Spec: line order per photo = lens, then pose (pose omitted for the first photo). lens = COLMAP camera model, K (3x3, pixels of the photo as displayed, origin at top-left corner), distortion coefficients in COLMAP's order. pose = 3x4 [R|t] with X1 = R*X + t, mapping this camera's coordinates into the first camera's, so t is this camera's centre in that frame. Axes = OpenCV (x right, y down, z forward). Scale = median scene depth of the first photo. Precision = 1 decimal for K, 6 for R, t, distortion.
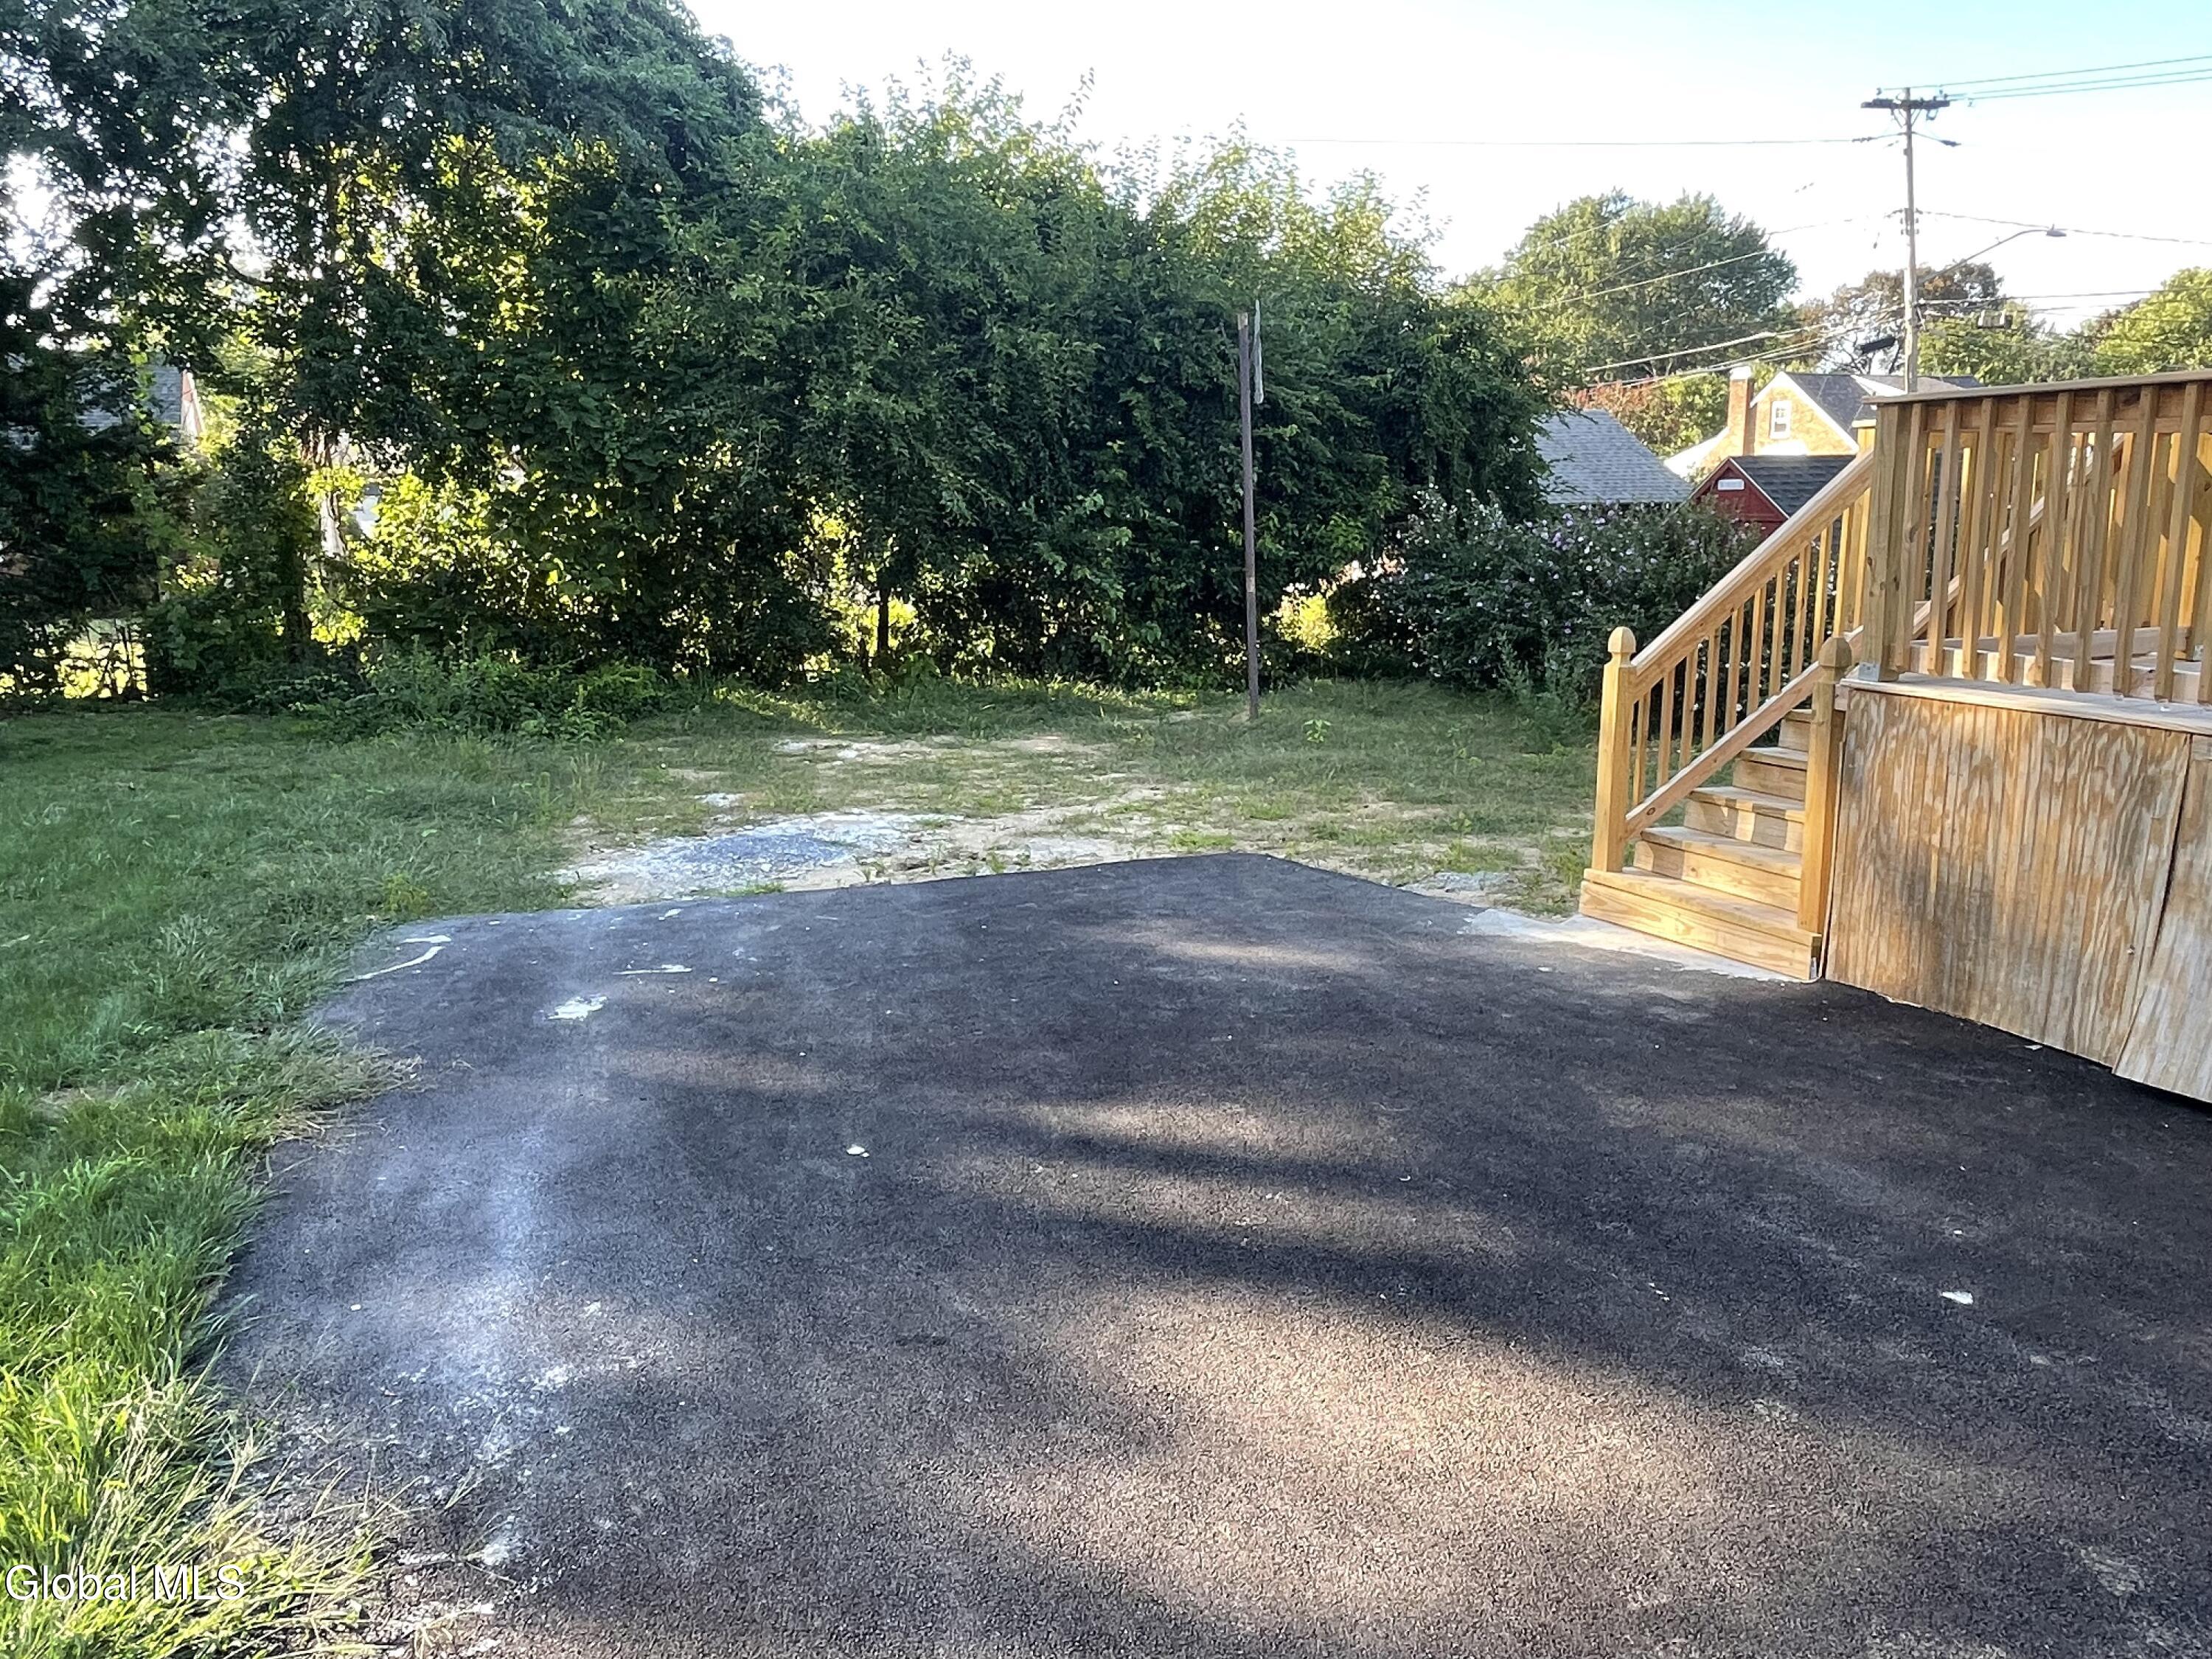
lens RADIAL K [[1553.2, 0, 1109.7], [0, 1553.2, 831.1], [0, 0, 1]] dist [-0.022668, -0.004003]
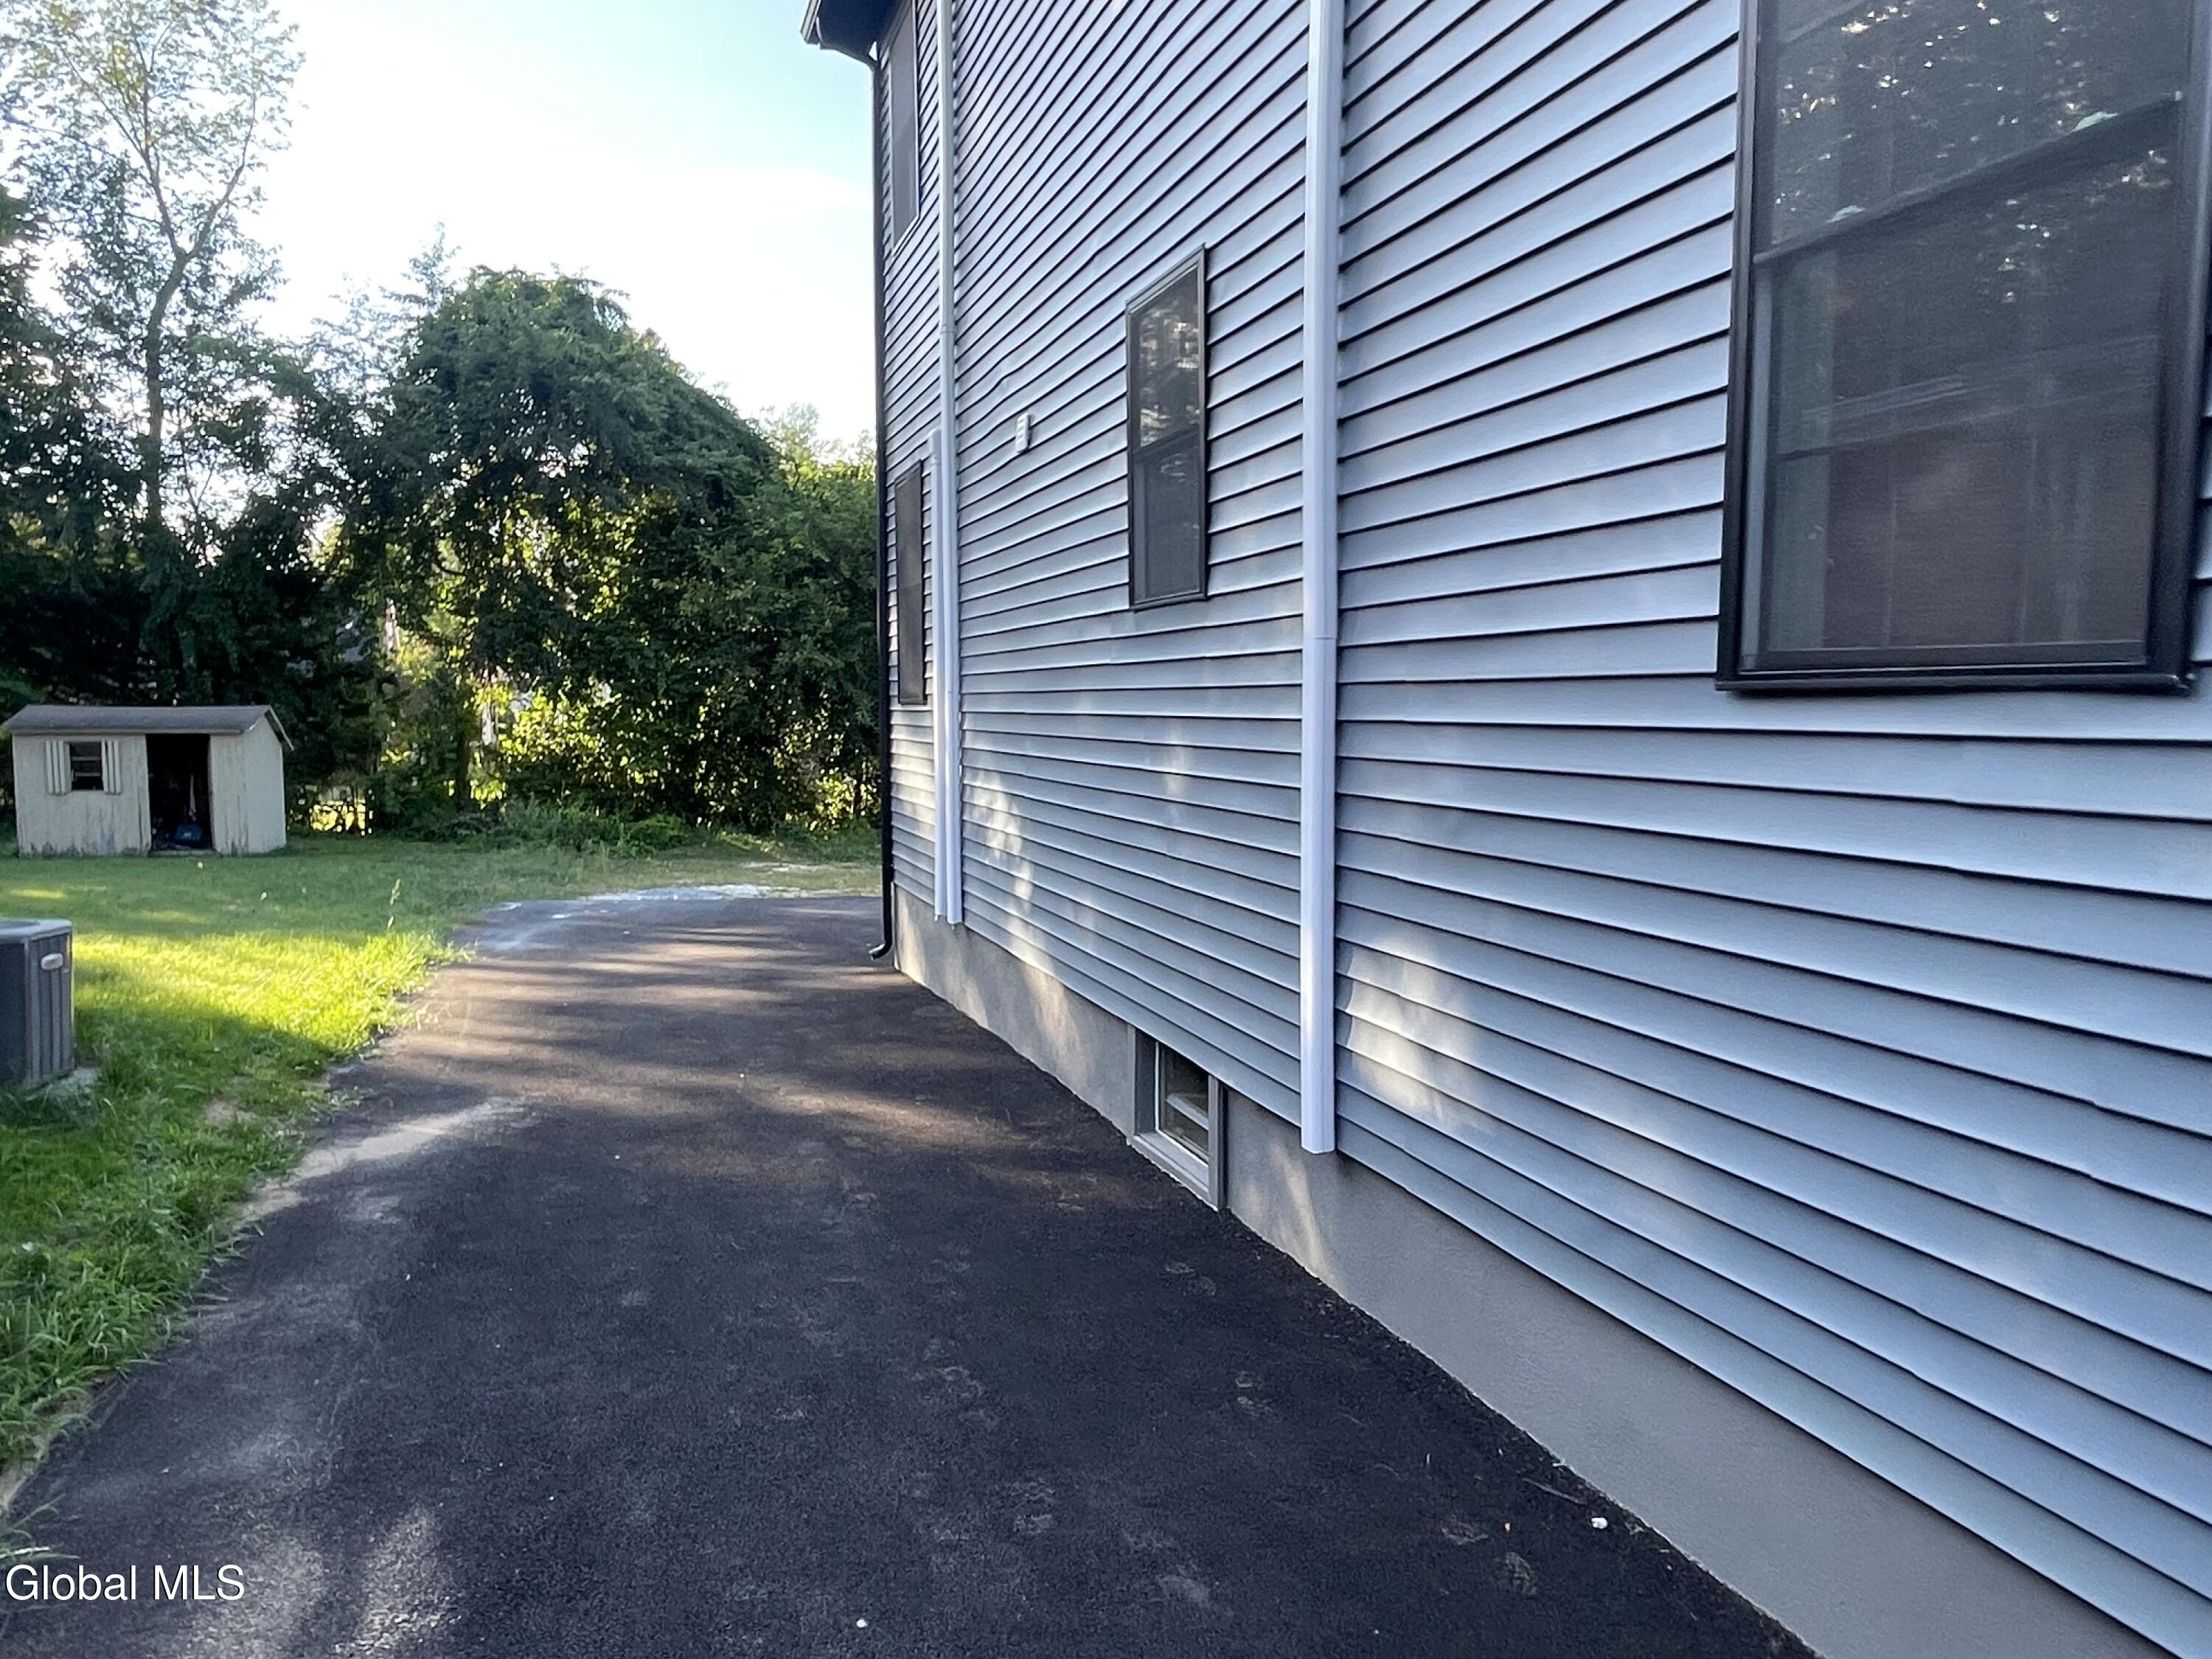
lens RADIAL K [[1573.3, 0, 1106.5], [0, 1573.3, 839.7], [0, 0, 1]] dist [-0.008066, -0.004901]
pose [[0.996221, 0.021119, -0.084252, 0.268630], [-0.030795, 0.992859, -0.115254, 0.085905], [0.081217, 0.117413, 0.989757, -0.537489]]
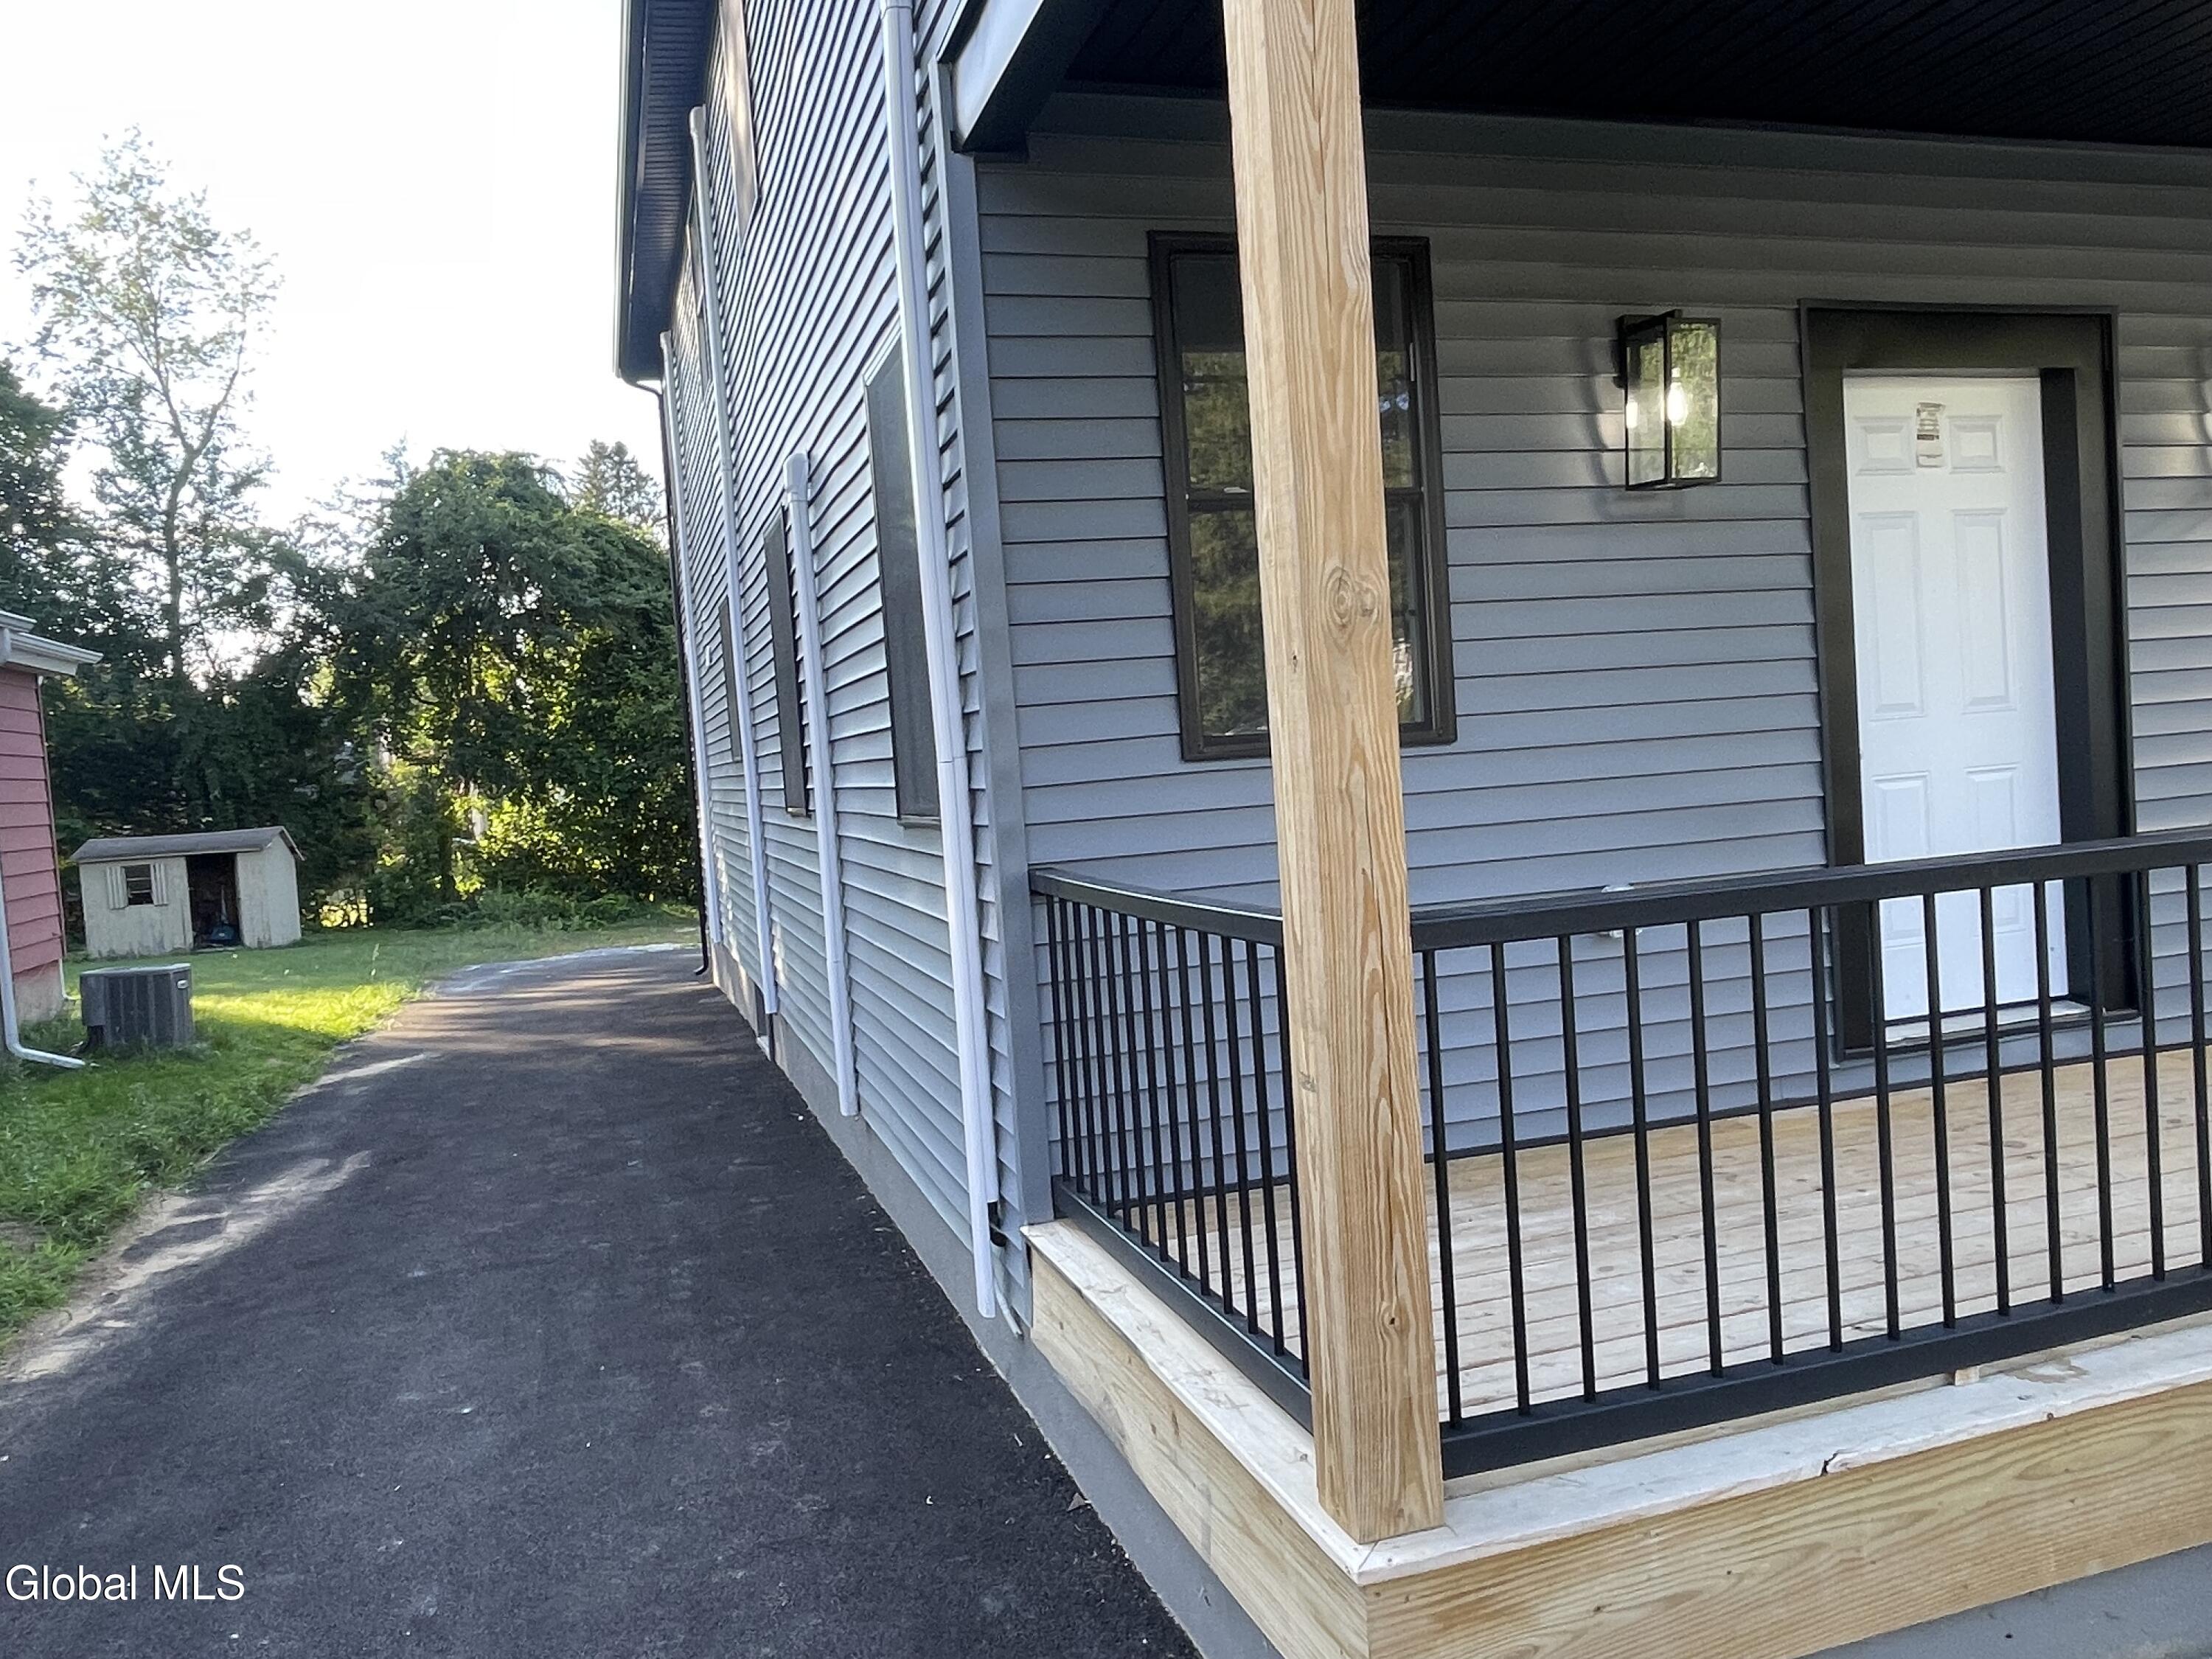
lens RADIAL K [[1573.3, 0, 1100.4], [0, 1573.3, 829.4], [0, 0, 1]] dist [-0.008066, -0.004901]
pose [[0.994525, -0.048990, -0.092302, 0.451540], [0.034116, 0.987115, -0.156334, 0.131669], [0.098771, 0.152329, 0.983382, -0.825080]]
